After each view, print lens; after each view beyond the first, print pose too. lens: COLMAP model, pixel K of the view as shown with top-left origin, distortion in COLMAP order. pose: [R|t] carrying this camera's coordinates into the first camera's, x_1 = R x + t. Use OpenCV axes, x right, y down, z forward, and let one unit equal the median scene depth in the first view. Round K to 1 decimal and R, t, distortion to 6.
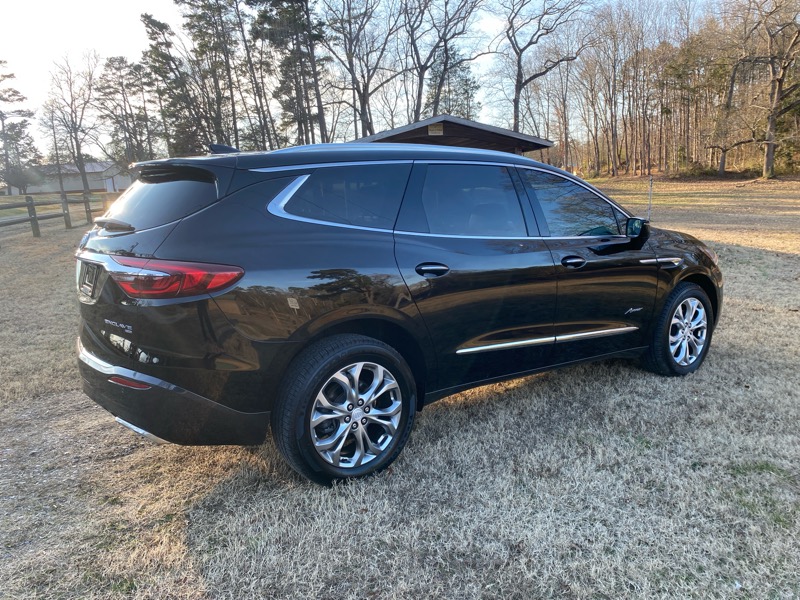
lens RADIAL K [[627.3, 0, 400.0], [0, 627.3, 300.0], [0, 0, 1]] dist [0.028148, 0.005121]
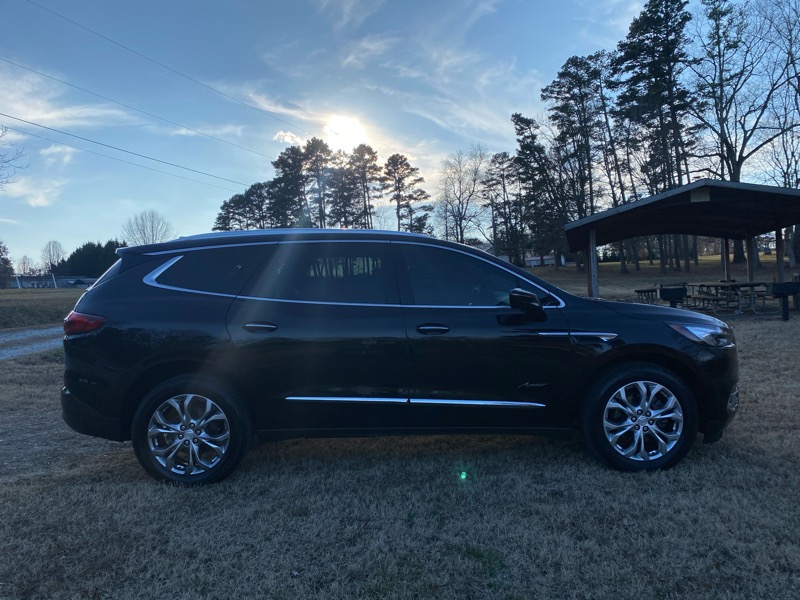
lens RADIAL K [[624.5, 0, 395.0], [0, 624.5, 313.0], [0, 0, 1]] dist [0.006277, -0.006458]
pose [[0.821744, 0.021672, -0.569445, 0.053683], [-0.077704, 0.994204, -0.074295, -0.000347], [0.564534, 0.105299, 0.818665, 0.007401]]
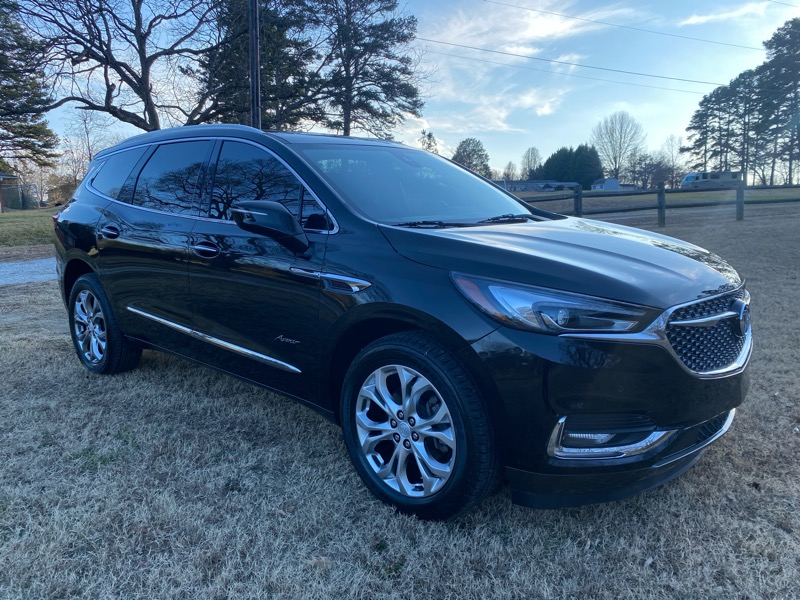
lens RADIAL K [[621.9, 0, 400.0], [0, 621.9, 300.0], [0, 0, 1]] dist [0.006886, -0.000981]
pose [[0.208598, 0.176205, -0.961997, 0.075696], [-0.154202, 0.977258, 0.145563, -0.010370], [0.965768, 0.117978, 0.231025, 0.070299]]
